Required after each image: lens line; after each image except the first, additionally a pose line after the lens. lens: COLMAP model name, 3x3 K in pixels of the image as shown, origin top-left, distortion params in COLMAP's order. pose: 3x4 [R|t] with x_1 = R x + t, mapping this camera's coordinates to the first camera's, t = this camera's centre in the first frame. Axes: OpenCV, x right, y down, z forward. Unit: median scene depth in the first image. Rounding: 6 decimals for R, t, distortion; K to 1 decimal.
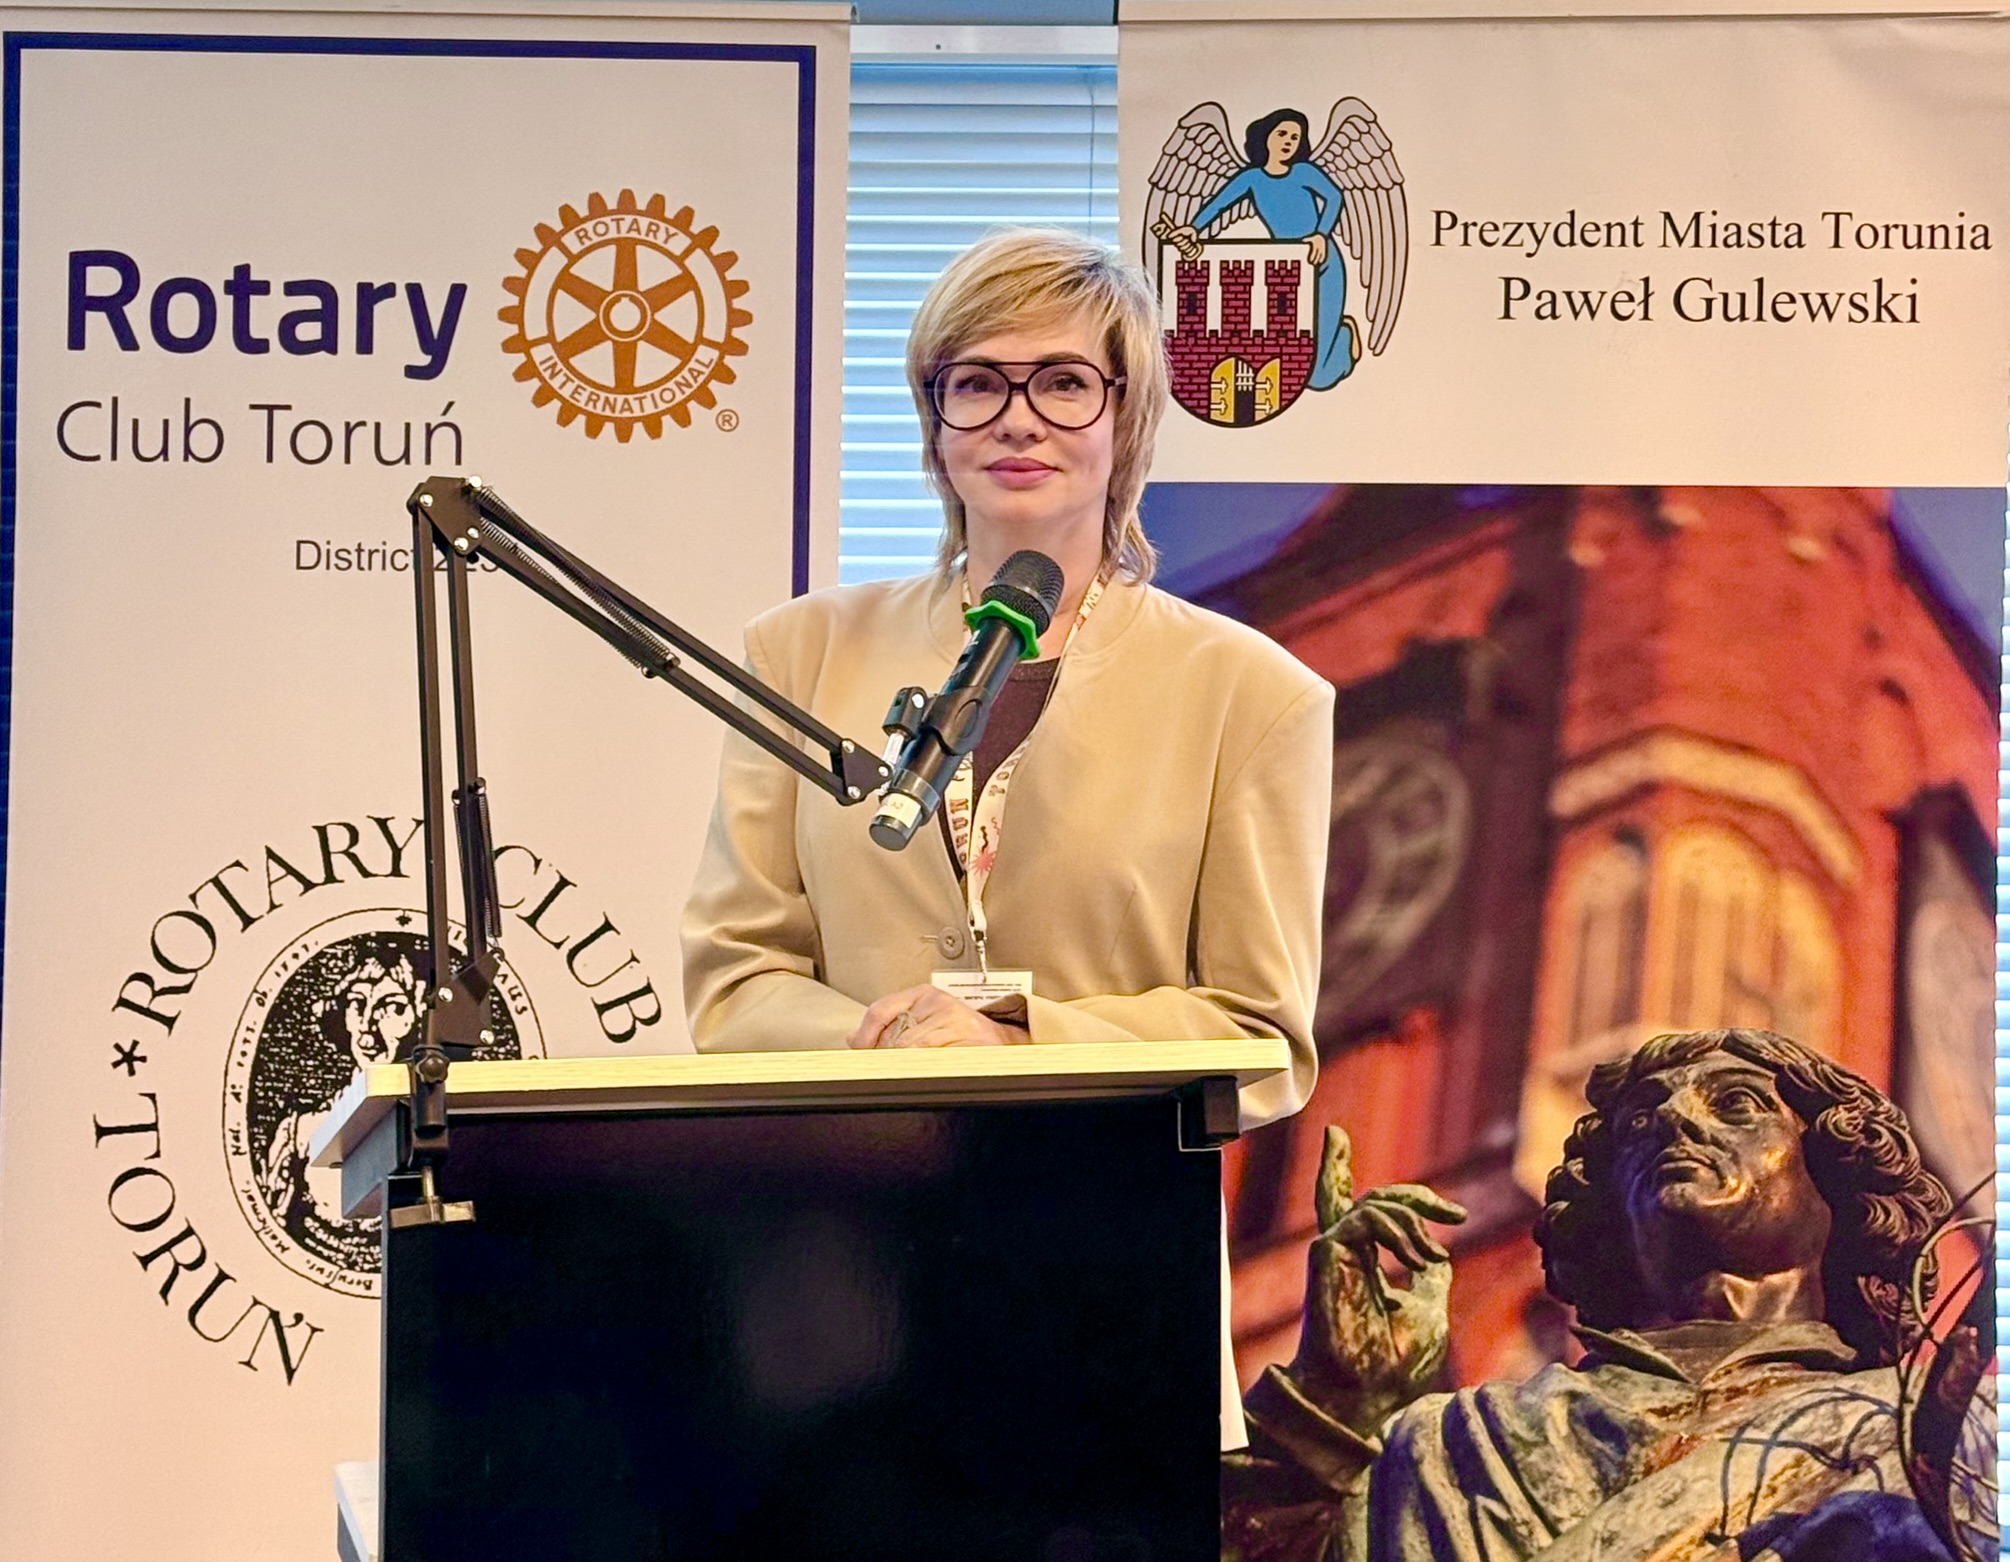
lens RADIAL K [[4283.5, 0, 930.0], [0, 4283.5, 542.7], [0, 0, 1]] dist [0.197057, -0.391336]
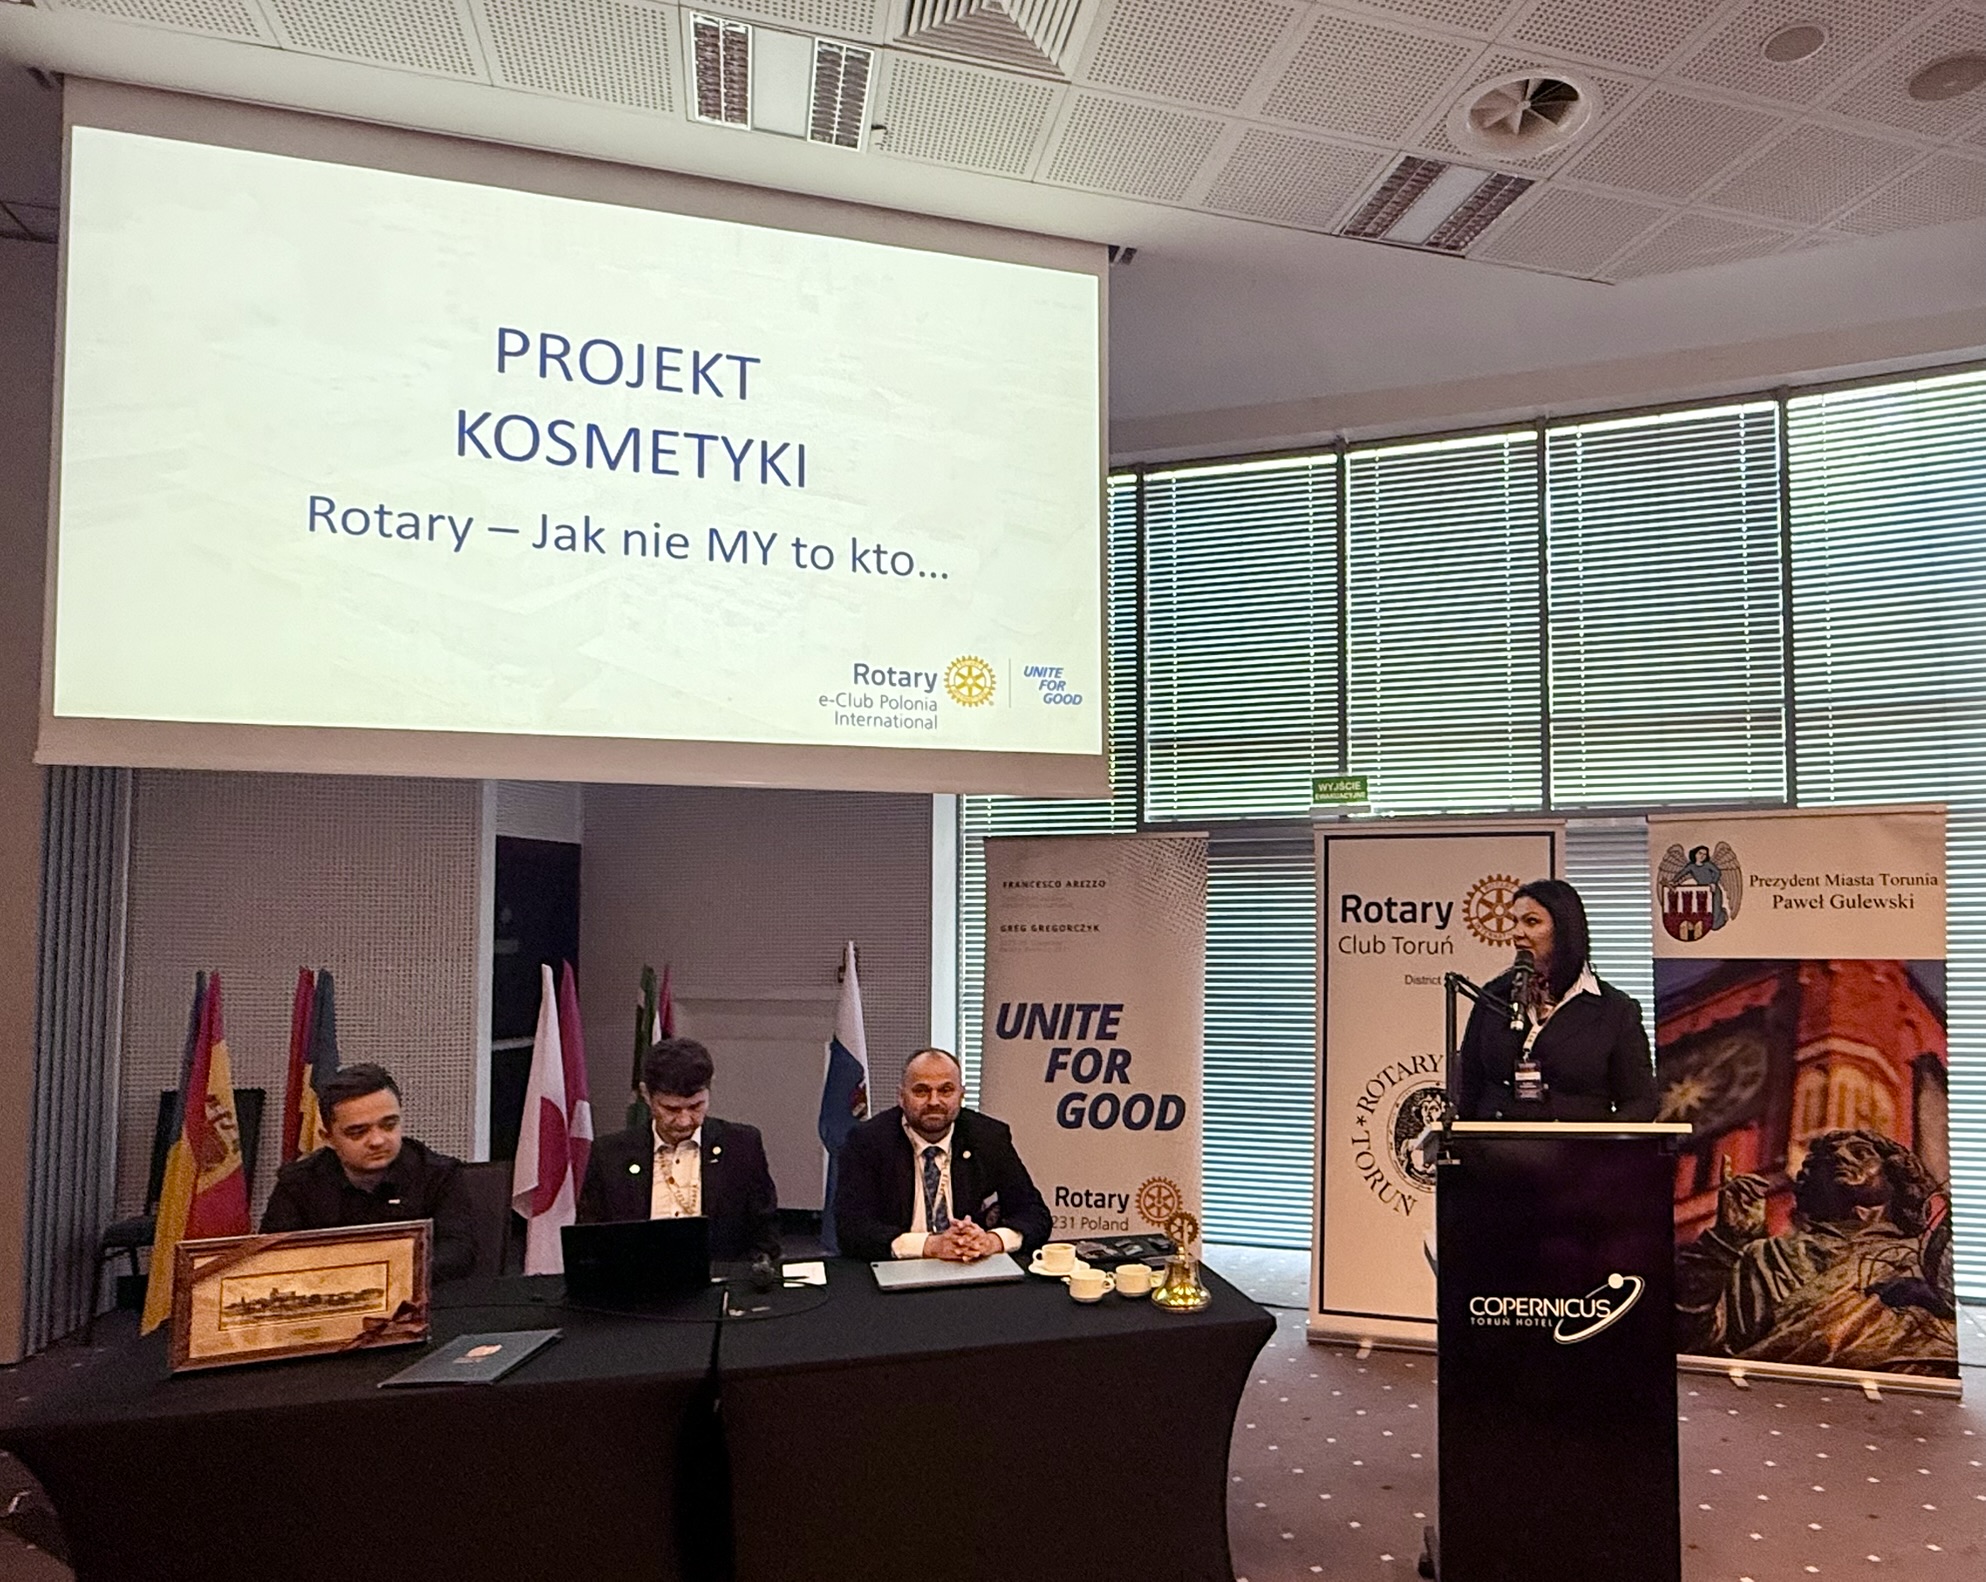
lens RADIAL K [[1328.0, 0, 1180.6], [0, 1328.0, 873.7], [0, 0, 1]] dist [-0.001587, 0.001994]
pose [[0.952667, -0.021728, -0.303237, 0.009660], [0.000190, 0.997485, -0.070876, -0.006590], [0.304015, 0.067464, 0.950276, -0.101083]]
